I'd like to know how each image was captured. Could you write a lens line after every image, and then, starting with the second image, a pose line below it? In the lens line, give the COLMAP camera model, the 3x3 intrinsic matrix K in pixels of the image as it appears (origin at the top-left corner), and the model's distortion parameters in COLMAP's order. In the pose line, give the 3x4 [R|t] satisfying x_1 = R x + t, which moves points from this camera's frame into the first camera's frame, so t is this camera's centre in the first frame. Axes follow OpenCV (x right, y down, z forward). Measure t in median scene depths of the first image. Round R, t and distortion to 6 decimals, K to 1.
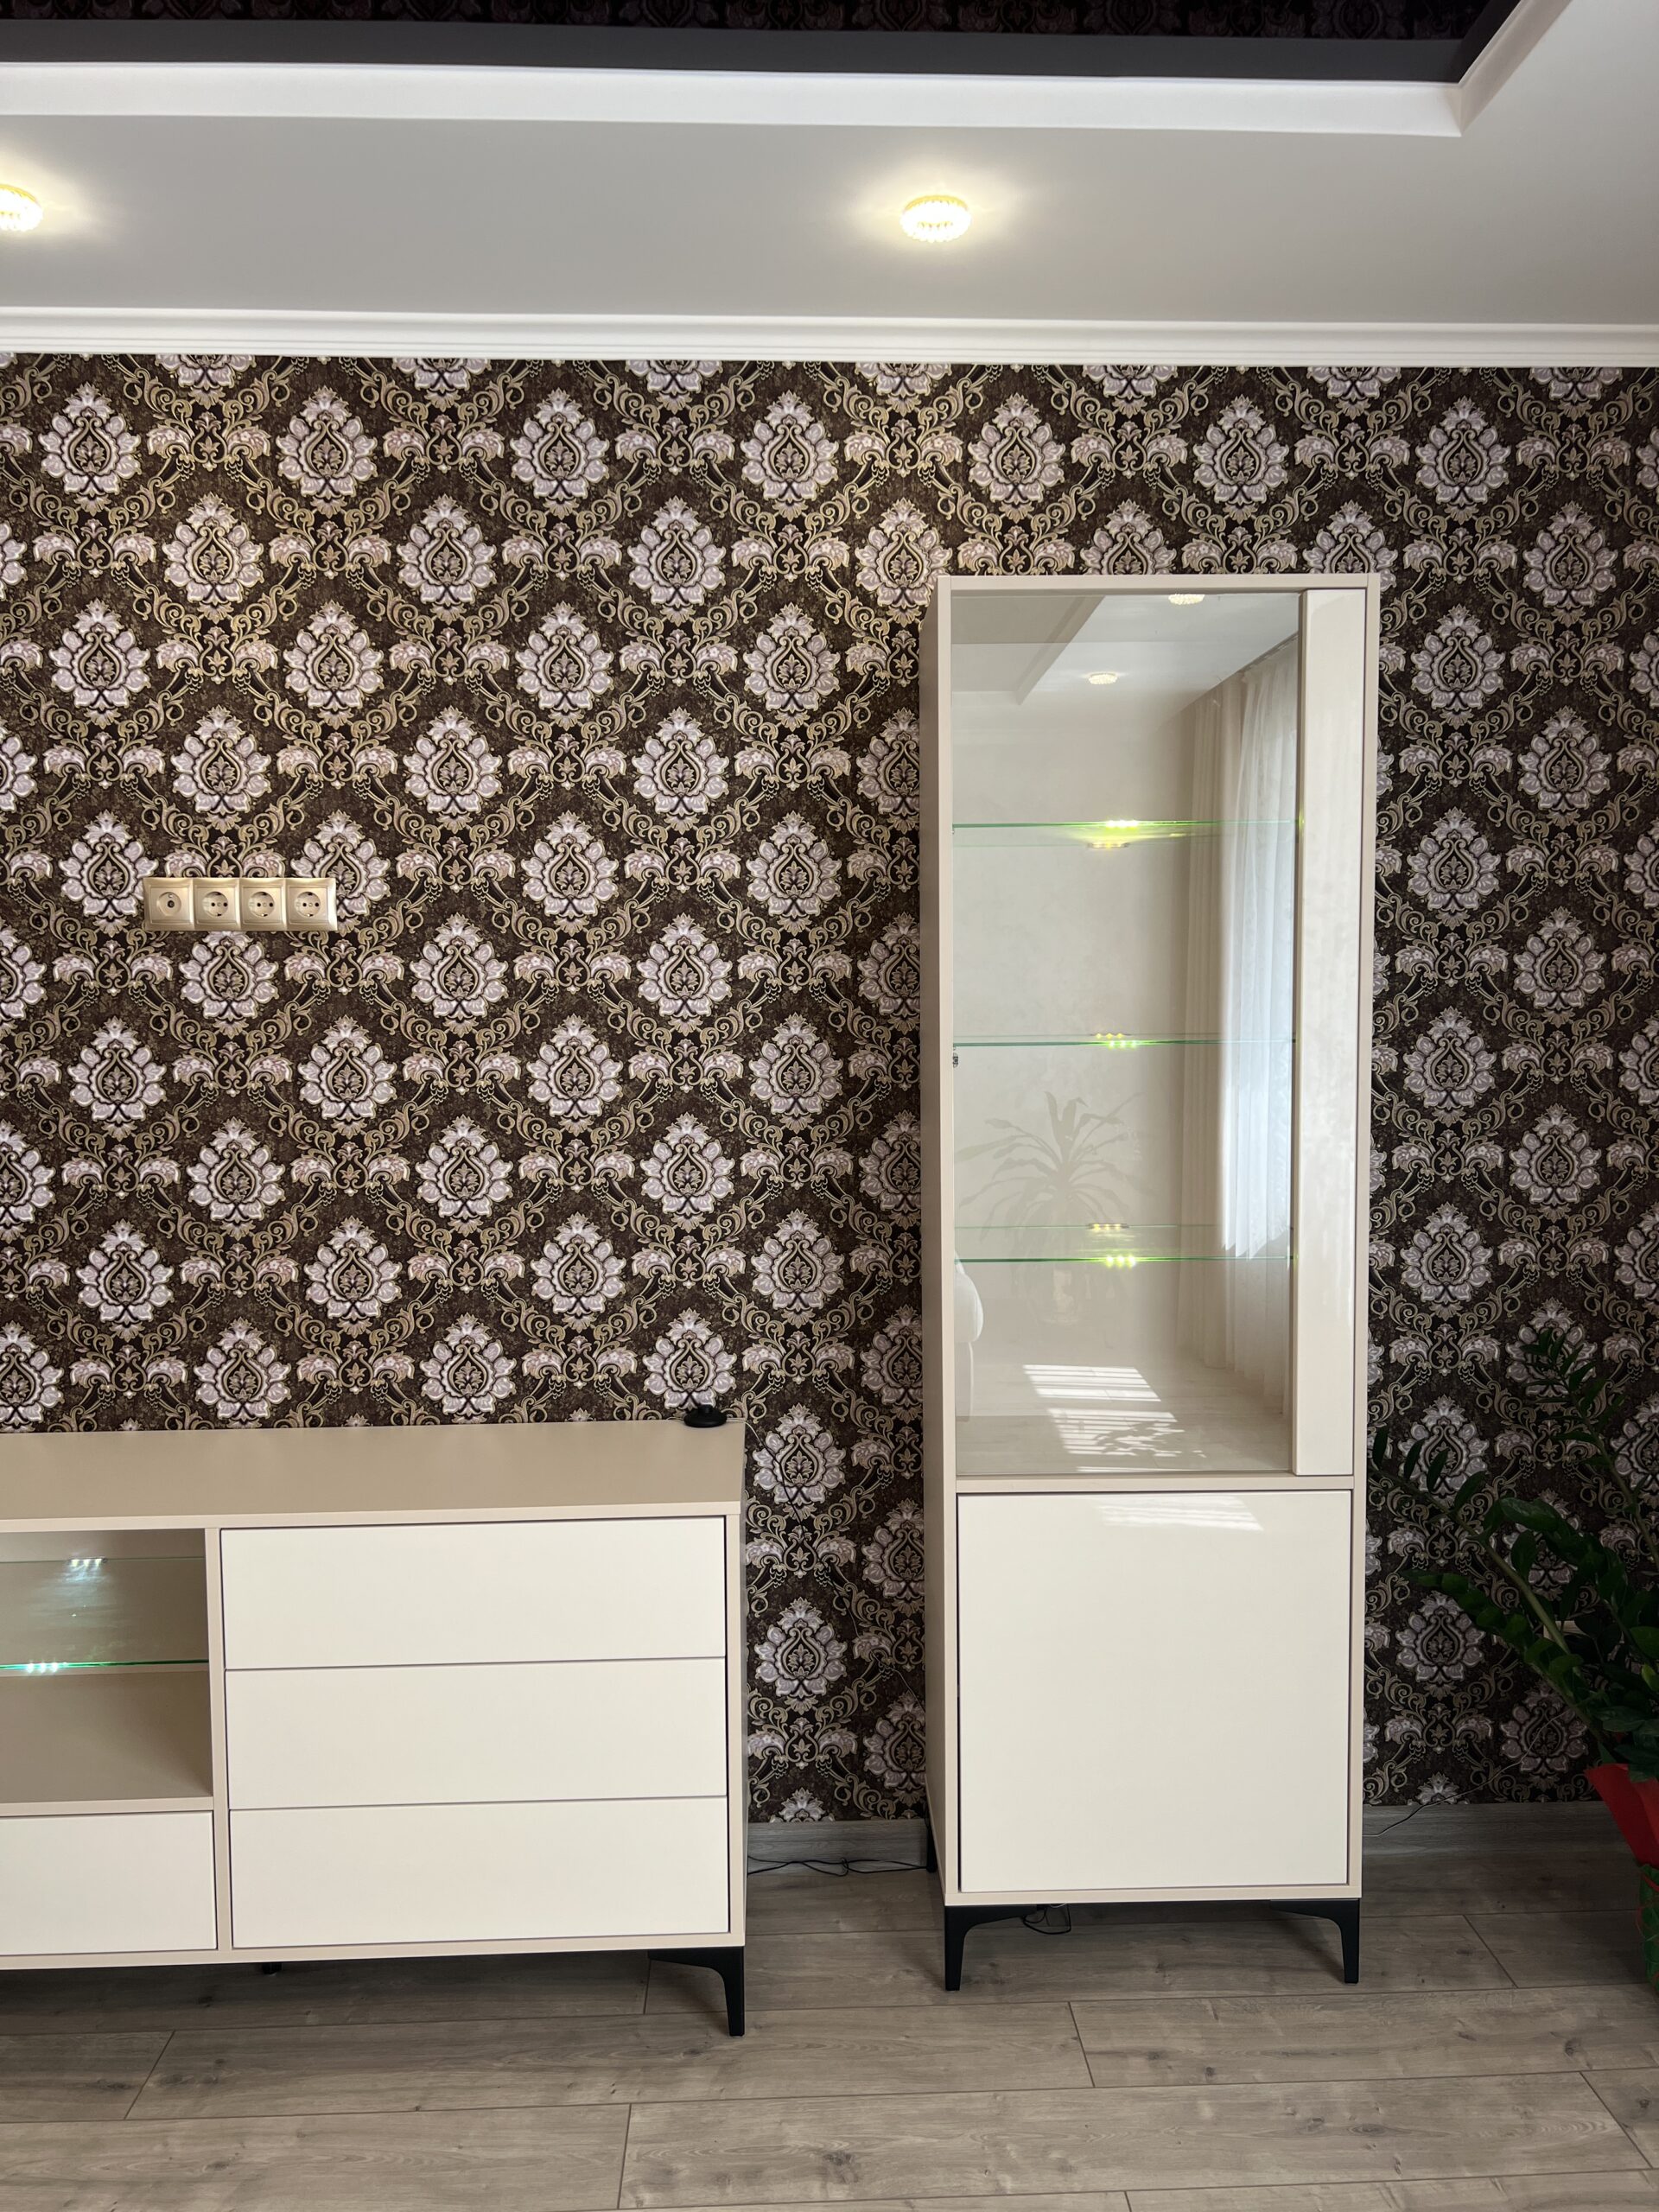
lens RADIAL K [[1666.6, 0, 840.6], [0, 1666.6, 1128.6], [0, 0, 1]] dist [0.055847, -0.069059]
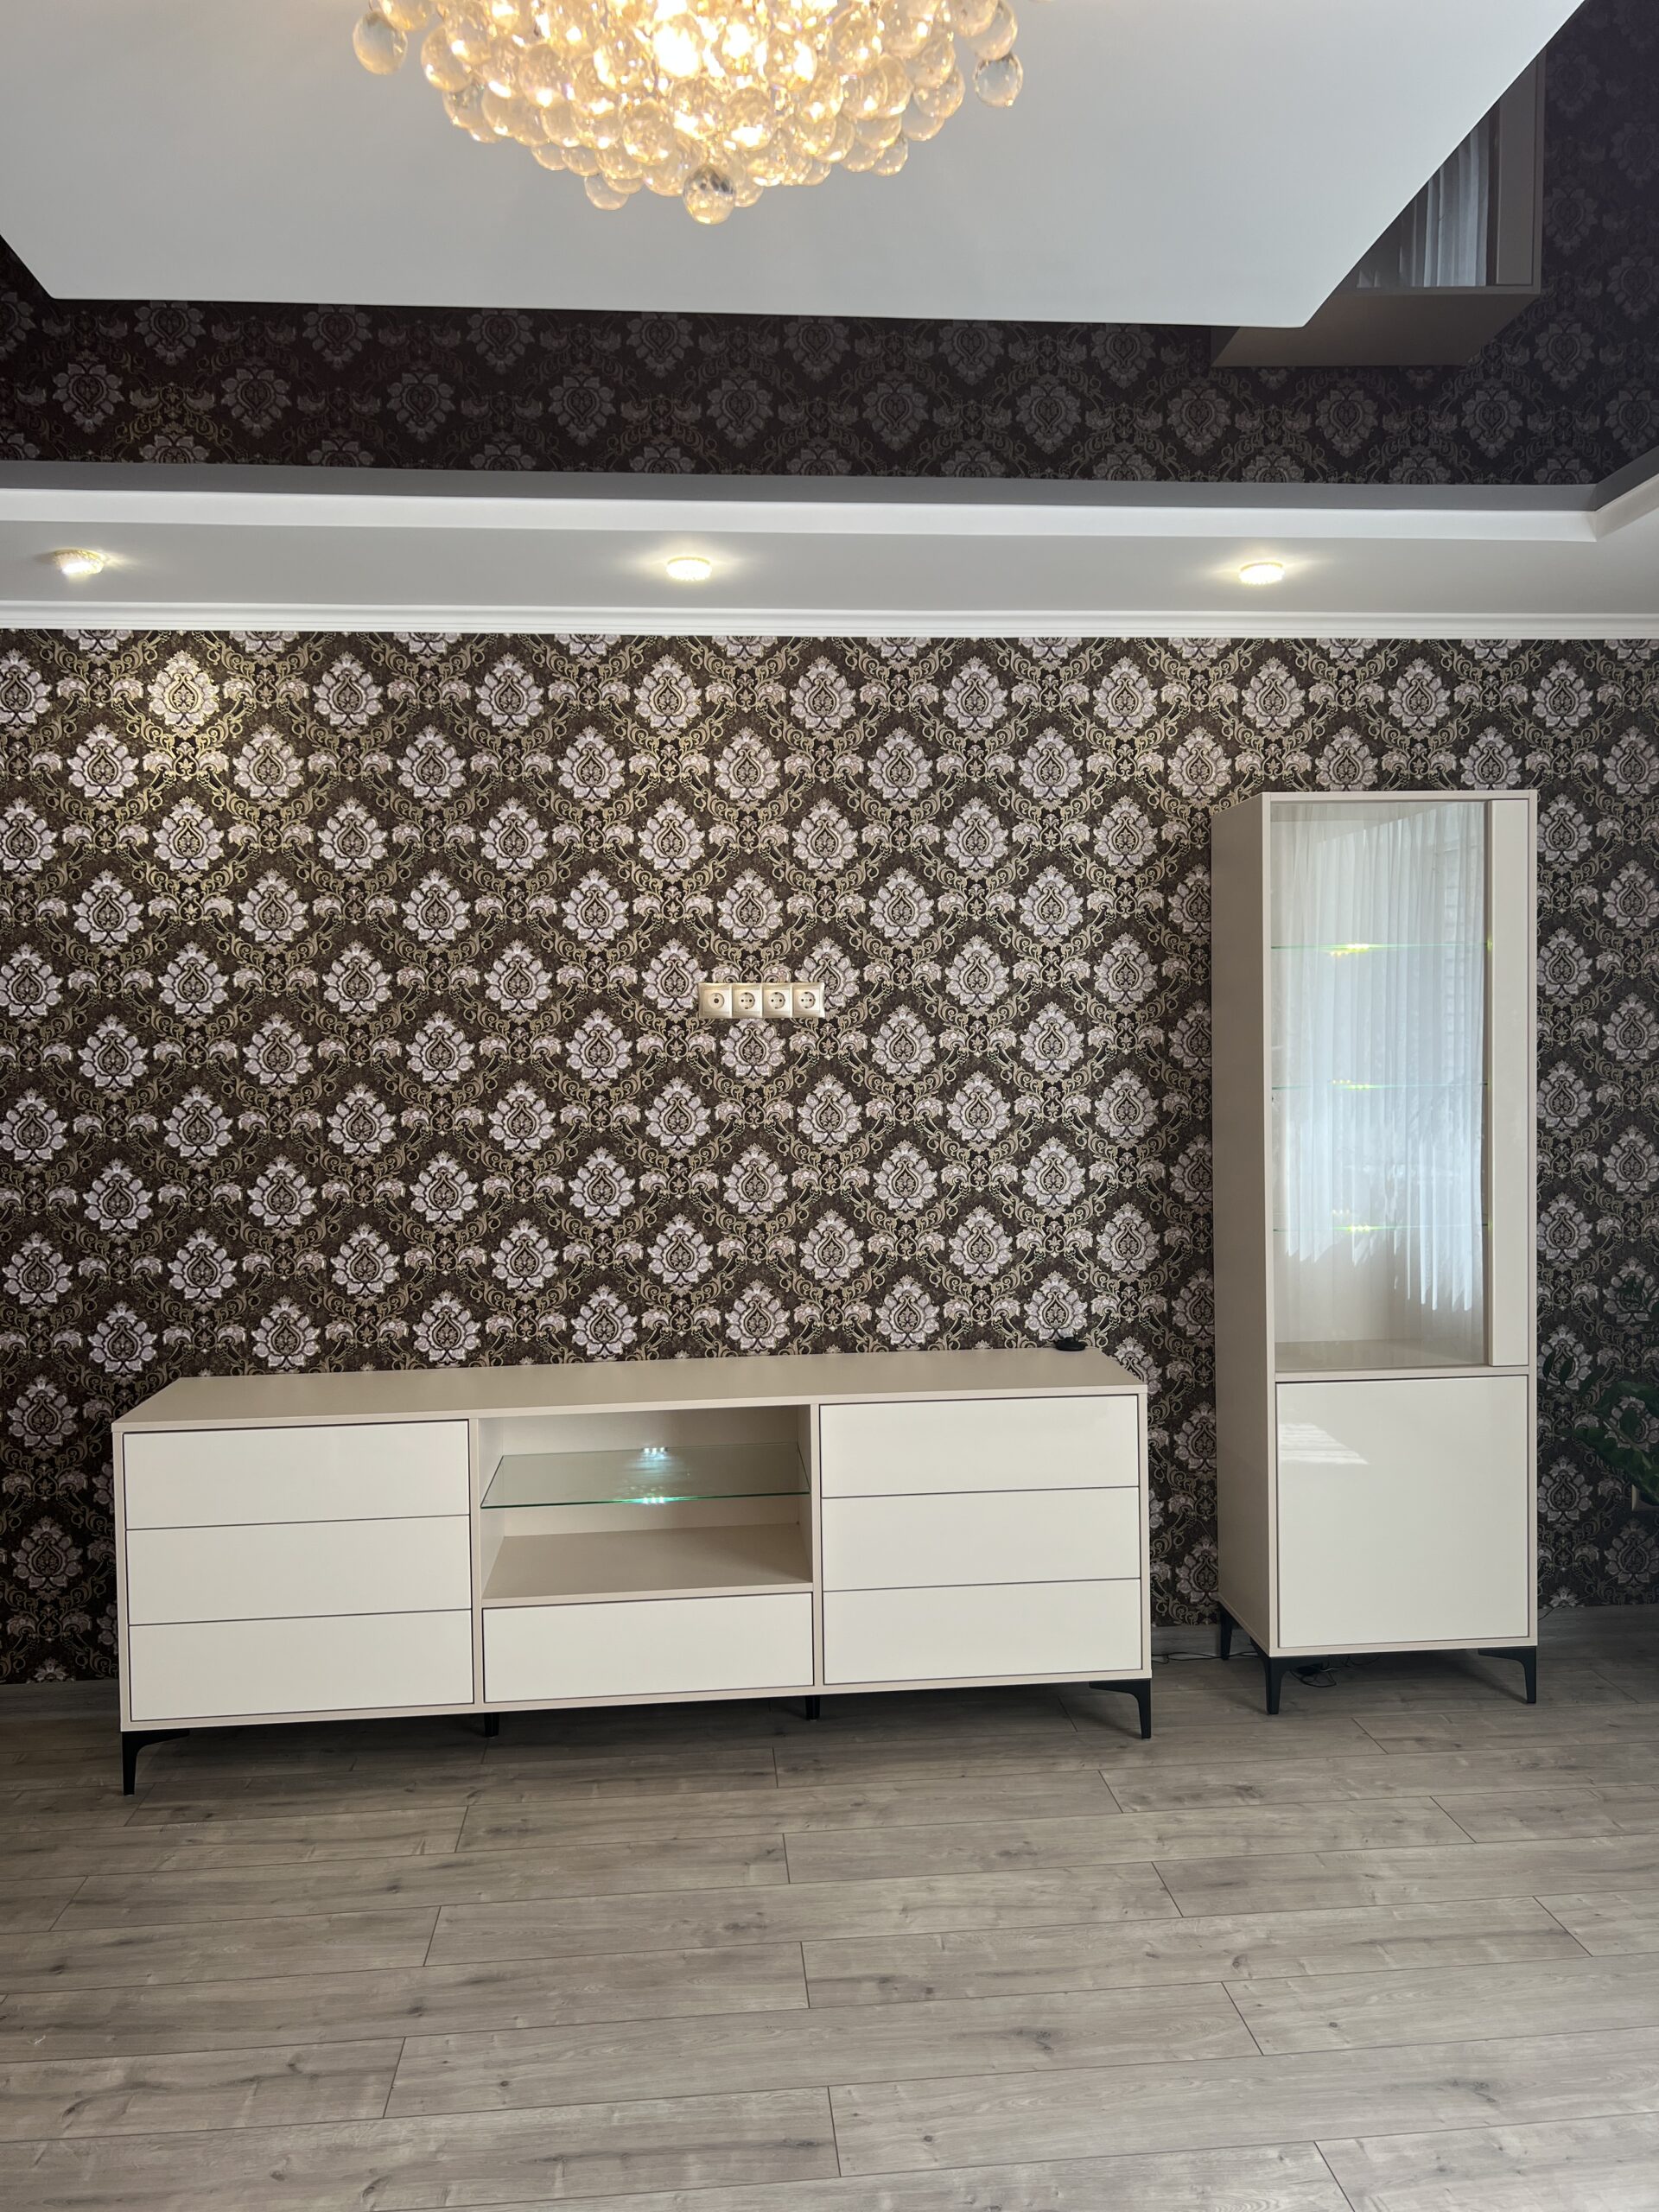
lens RADIAL K [[1666.6, 0, 832.7], [0, 1666.6, 1115.4], [0, 0, 1]] dist [0.055847, -0.069059]
pose [[0.998813, -0.010909, 0.047479, -0.365593], [0.012484, 0.999377, -0.033008, 0.017714], [-0.047089, 0.033562, 0.998327, -0.469773]]
